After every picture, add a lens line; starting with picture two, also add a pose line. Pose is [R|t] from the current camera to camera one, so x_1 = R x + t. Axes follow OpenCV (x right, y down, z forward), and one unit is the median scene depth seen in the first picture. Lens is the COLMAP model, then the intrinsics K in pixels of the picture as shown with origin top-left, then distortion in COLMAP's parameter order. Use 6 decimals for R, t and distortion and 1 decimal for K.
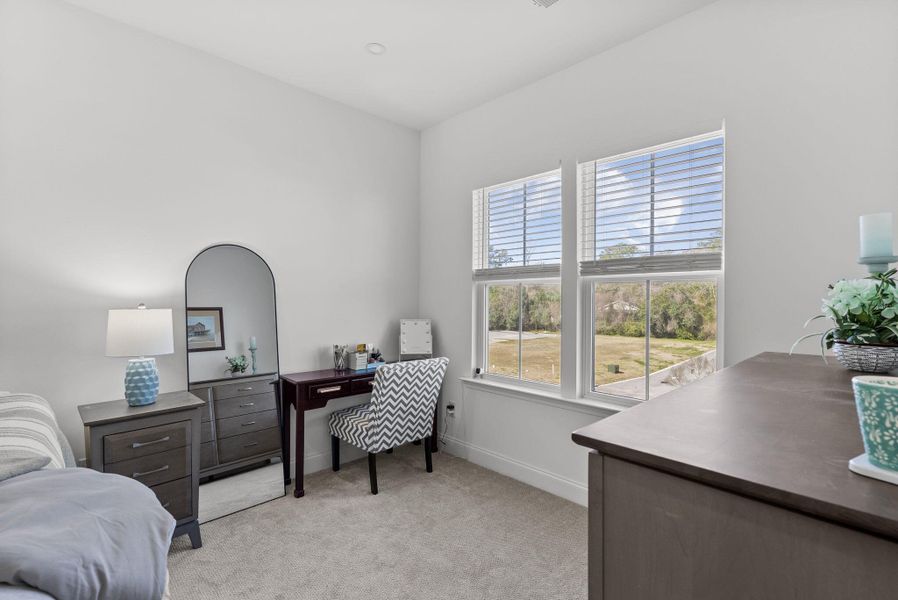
lens RADIAL K [[410.3, 0, 451.2], [0, 410.3, 296.2], [0, 0, 1]] dist [-0.003447, -0.000046]
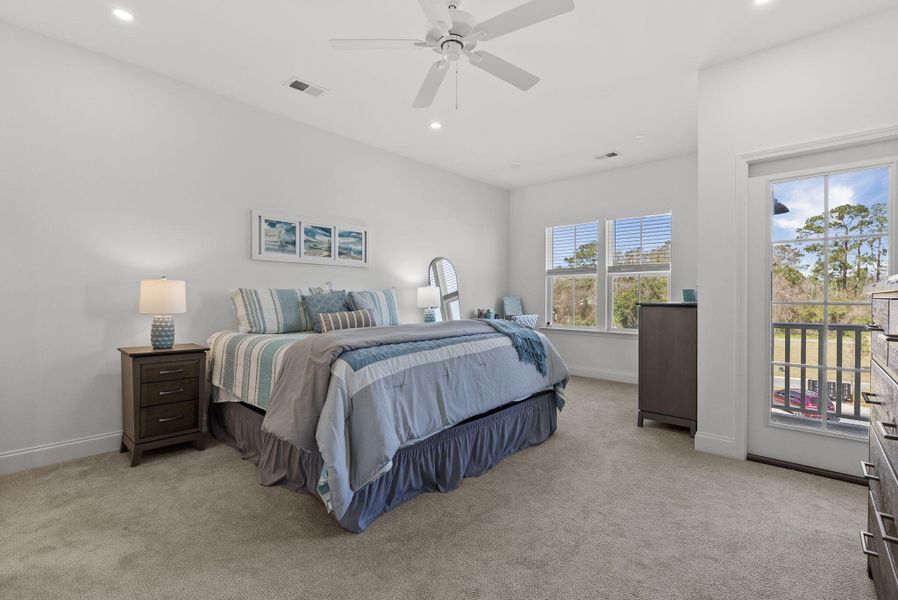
lens RADIAL K [[410.3, 0, 451.2], [0, 410.3, 296.2], [0, 0, 1]] dist [-0.003447, -0.000046]
pose [[0.998191, -0.004627, 0.059948, -0.468913], [0.004163, 0.999960, 0.007862, 0.037554], [-0.059982, -0.007598, 0.998171, -0.810505]]
